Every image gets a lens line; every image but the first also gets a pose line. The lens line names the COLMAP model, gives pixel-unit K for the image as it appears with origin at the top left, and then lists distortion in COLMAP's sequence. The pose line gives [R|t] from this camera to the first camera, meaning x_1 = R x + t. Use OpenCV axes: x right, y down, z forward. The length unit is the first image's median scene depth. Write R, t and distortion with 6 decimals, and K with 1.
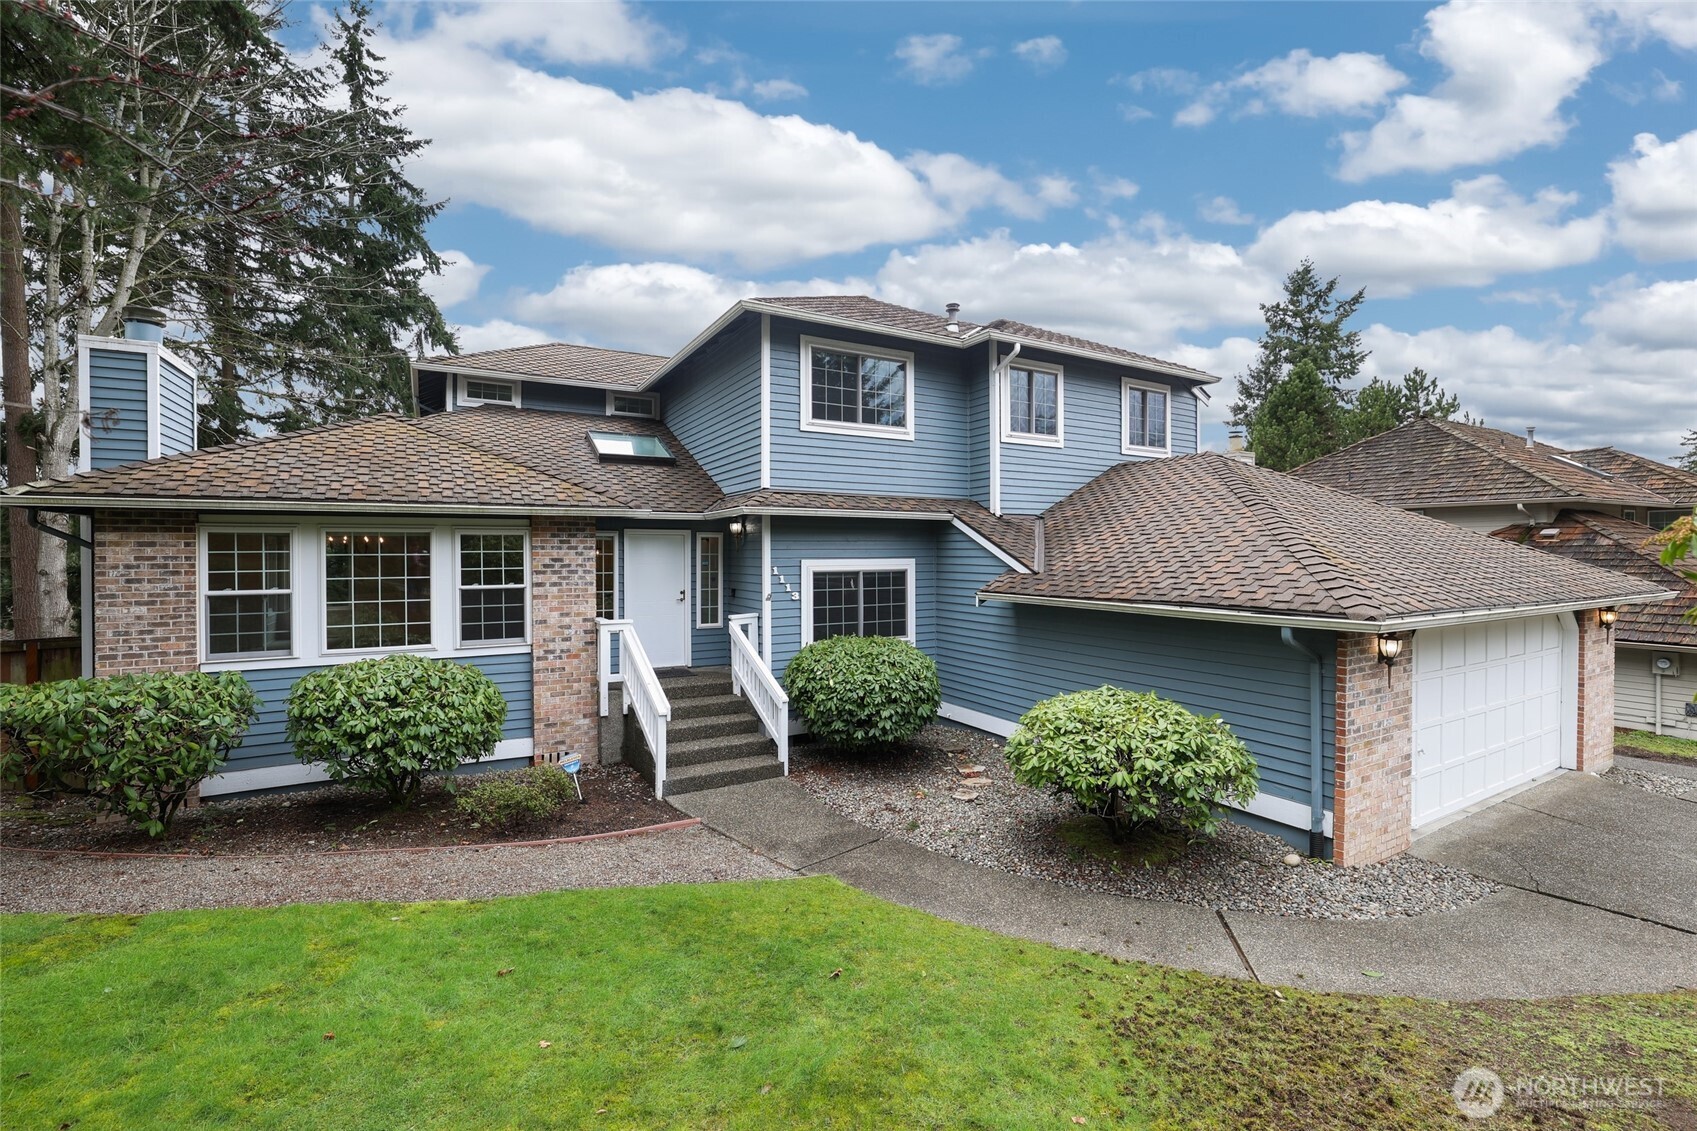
lens RADIAL K [[747.9, 0, 857.2], [0, 747.9, 553.4], [0, 0, 1]] dist [-0.038672, 0.012912]
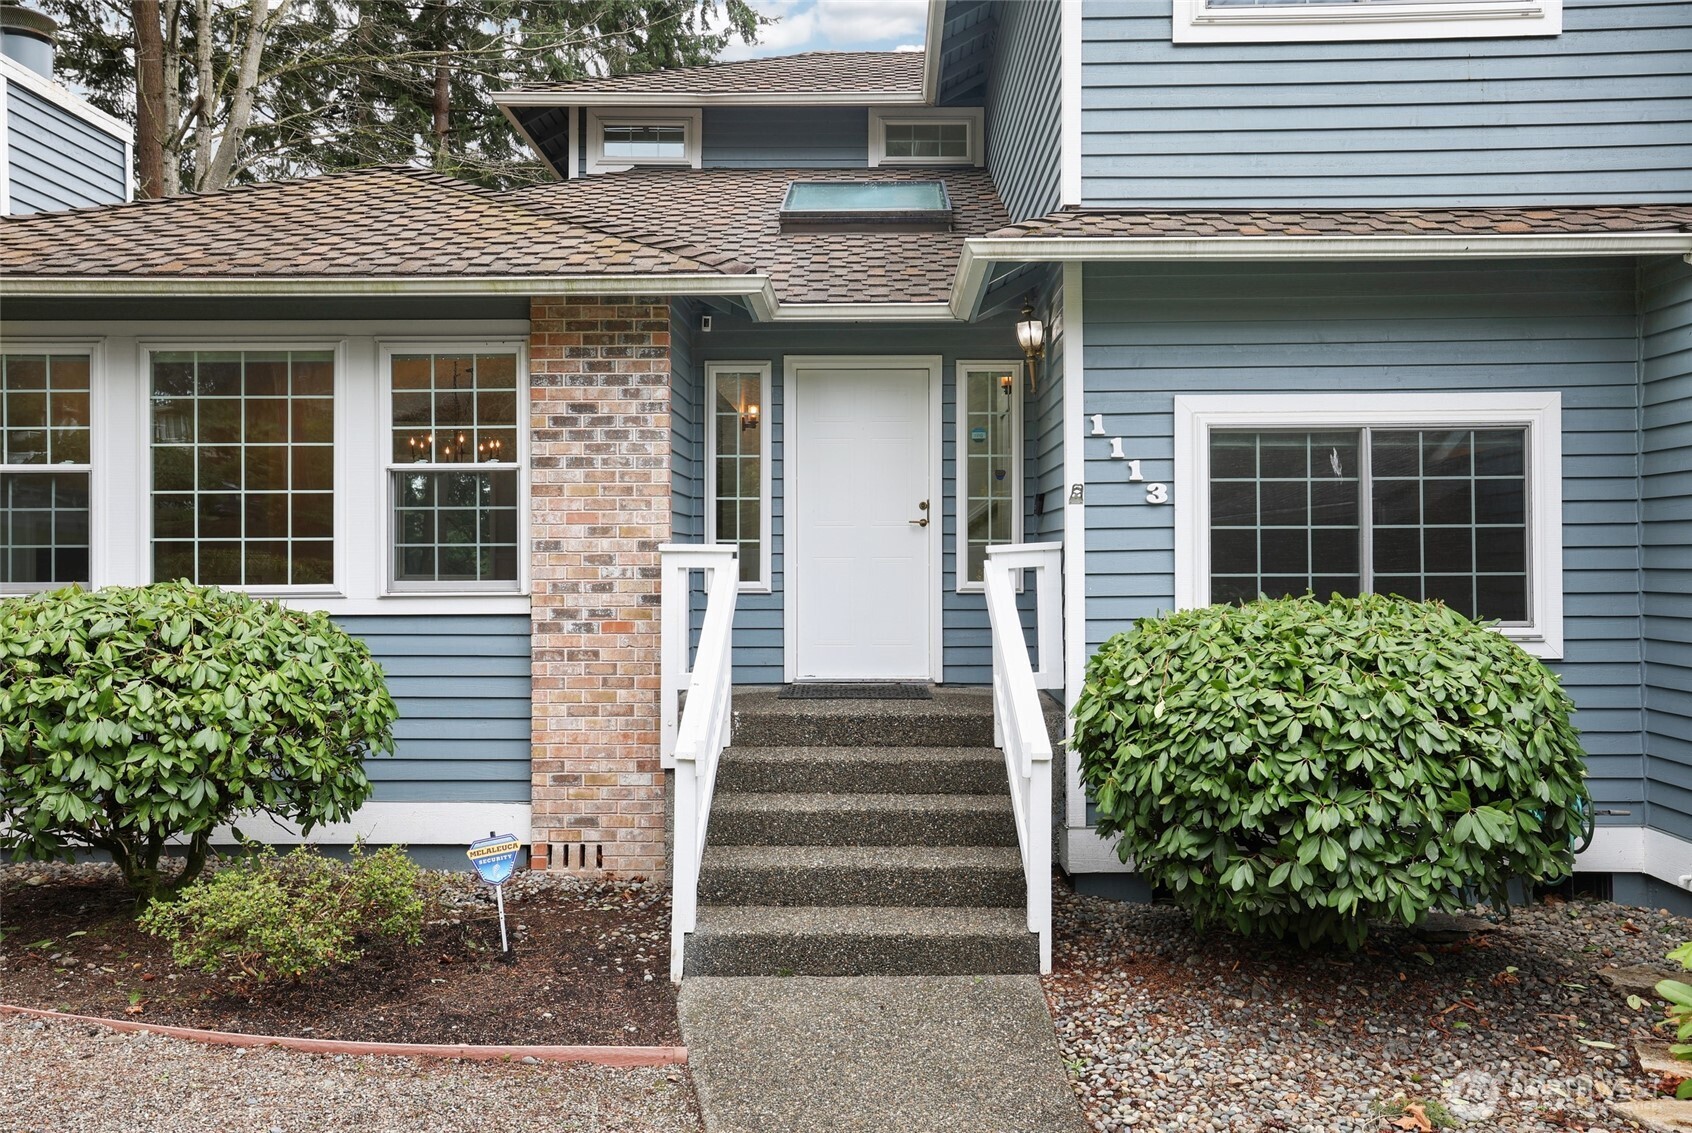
lens RADIAL K [[1357.0, 0, 846.1], [0, 1357.0, 546.8], [0, 0, 1]] dist [0.037315, 0.006368]
pose [[0.853299, -0.008196, -0.521358, 0.151366], [0.001581, 0.999913, -0.013133, 0.102001], [0.521420, 0.010382, 0.853237, 0.387826]]
